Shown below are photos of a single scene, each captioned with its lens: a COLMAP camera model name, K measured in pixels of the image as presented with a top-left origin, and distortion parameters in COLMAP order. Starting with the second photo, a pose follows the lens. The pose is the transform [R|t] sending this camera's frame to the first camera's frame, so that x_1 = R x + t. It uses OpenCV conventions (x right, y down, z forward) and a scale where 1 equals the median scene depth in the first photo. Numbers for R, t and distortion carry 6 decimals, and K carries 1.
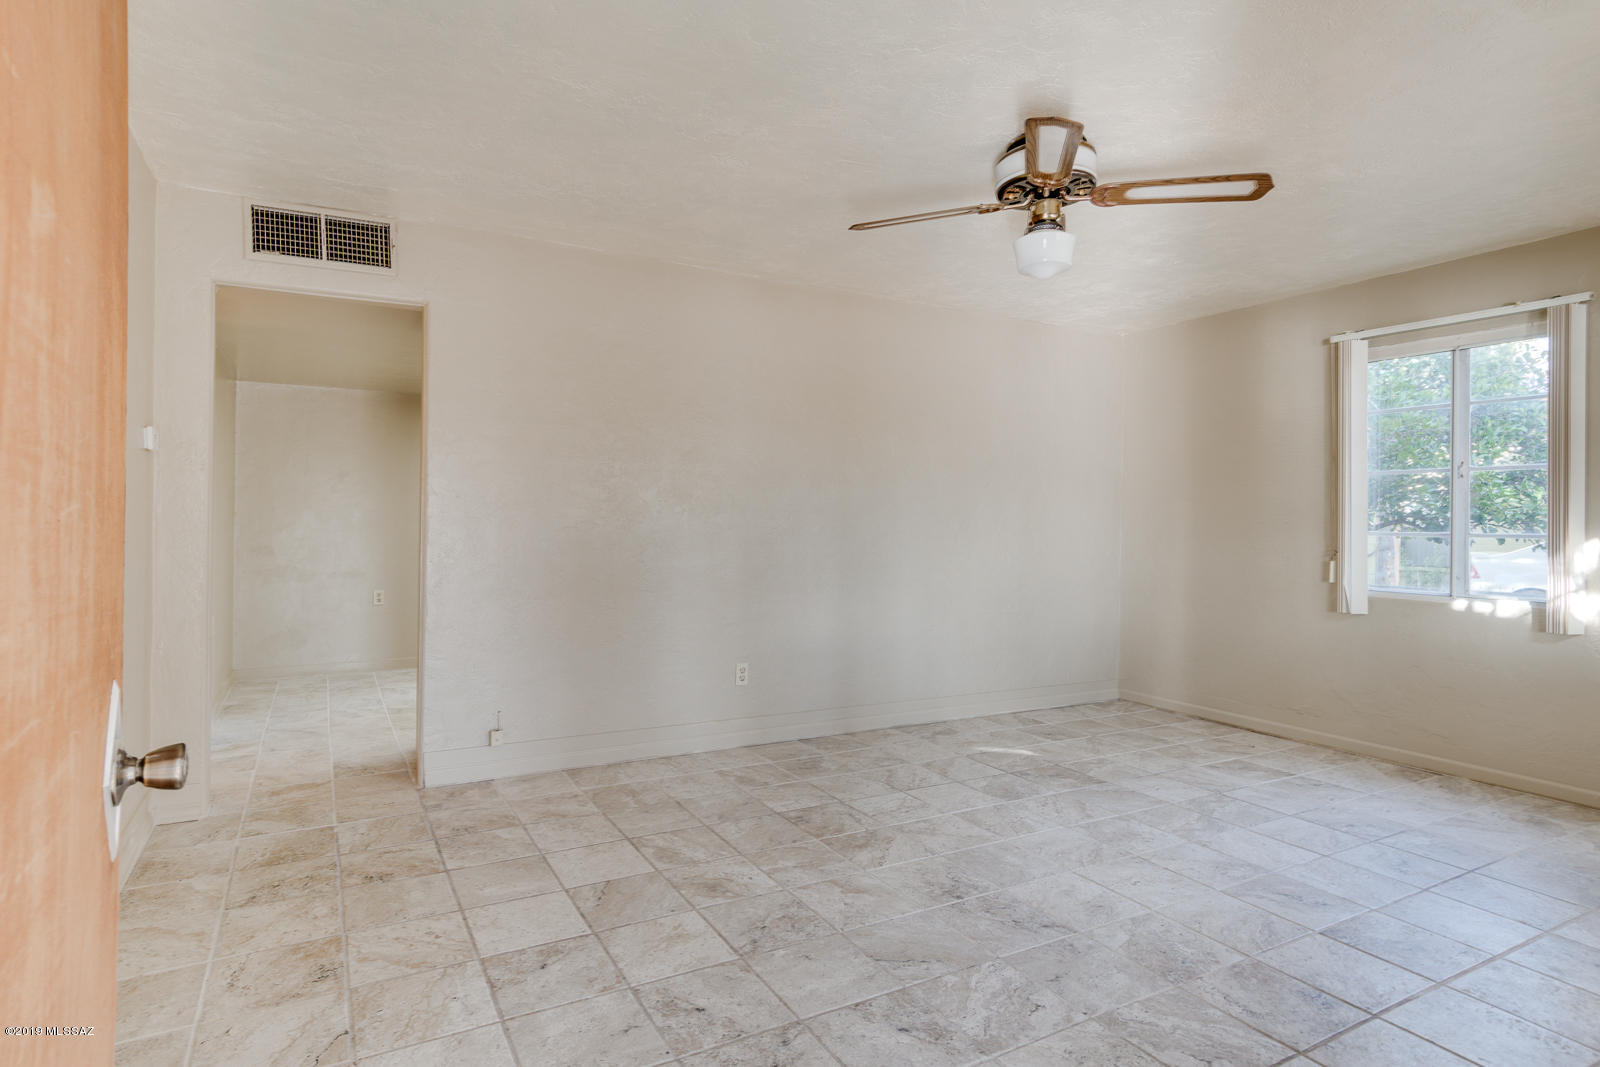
lens RADIAL K [[841.5, 0, 773.3], [0, 841.5, 520.4], [0, 0, 1]] dist [0.017596, -0.022790]
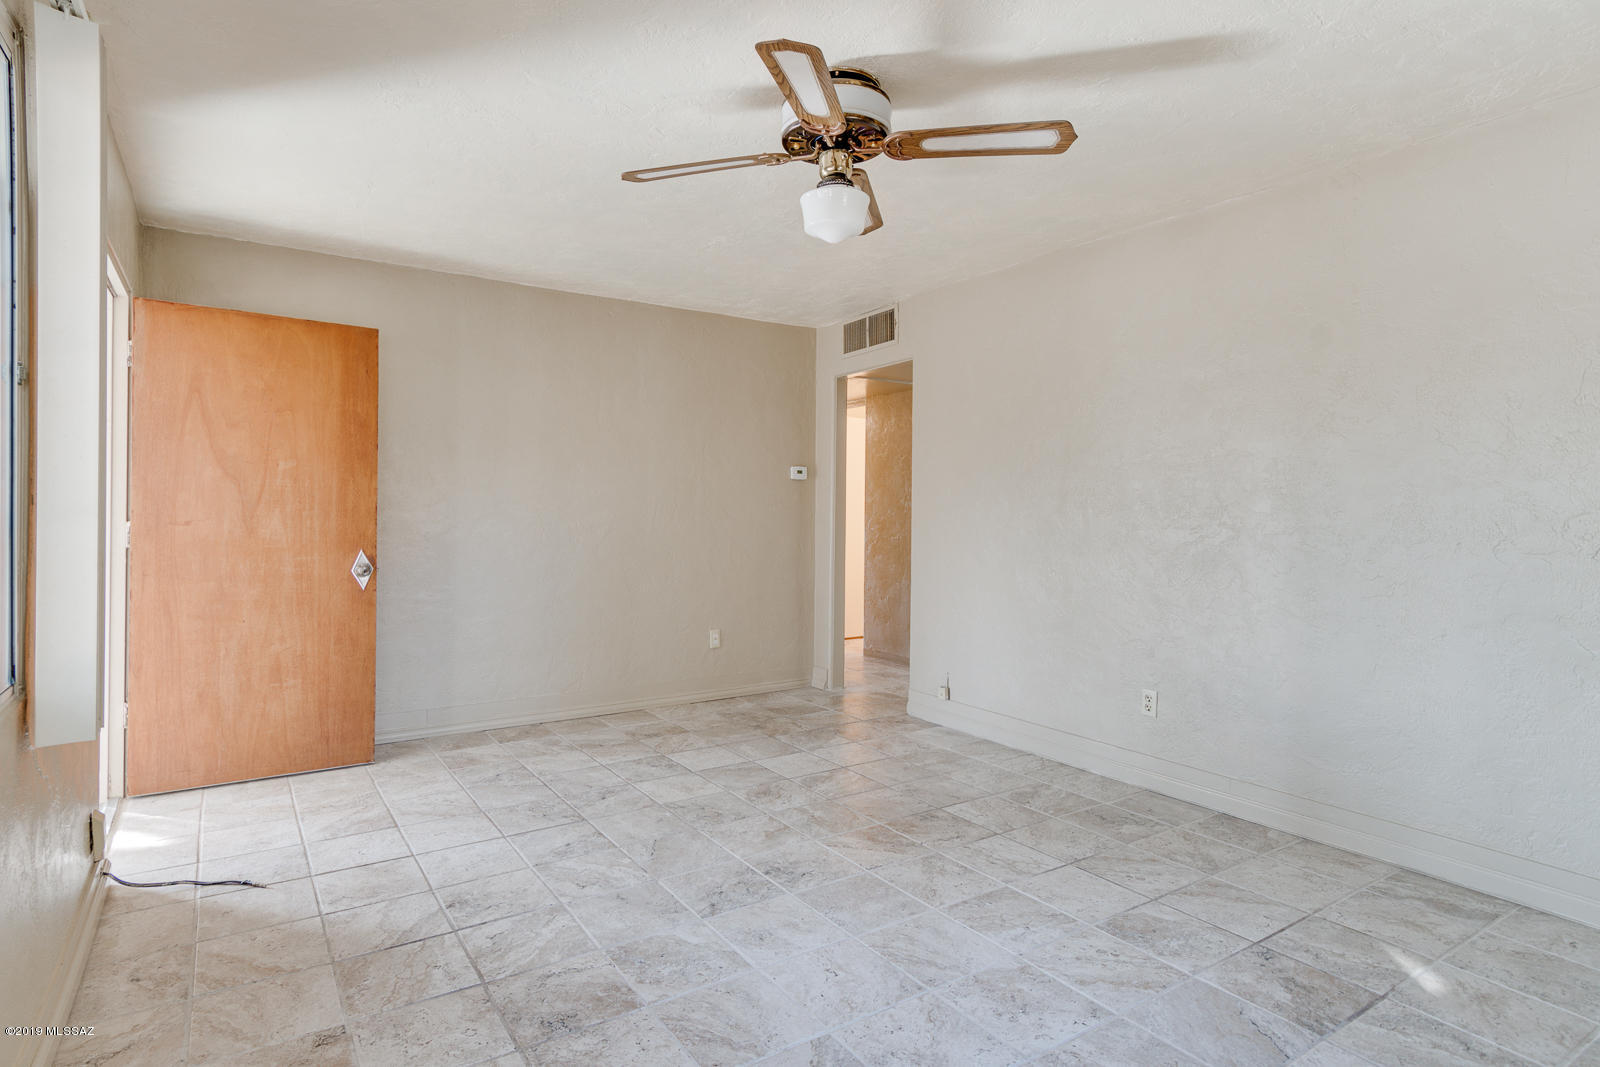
lens RADIAL K [[841.5, 0, 773.3], [0, 841.5, 520.4], [0, 0, 1]] dist [0.017596, -0.022790]
pose [[0.082528, 0.000744, -0.996588, 1.015551], [-0.007168, 0.999974, 0.000152, 0.003473], [0.996563, 0.007131, 0.082531, 0.731395]]
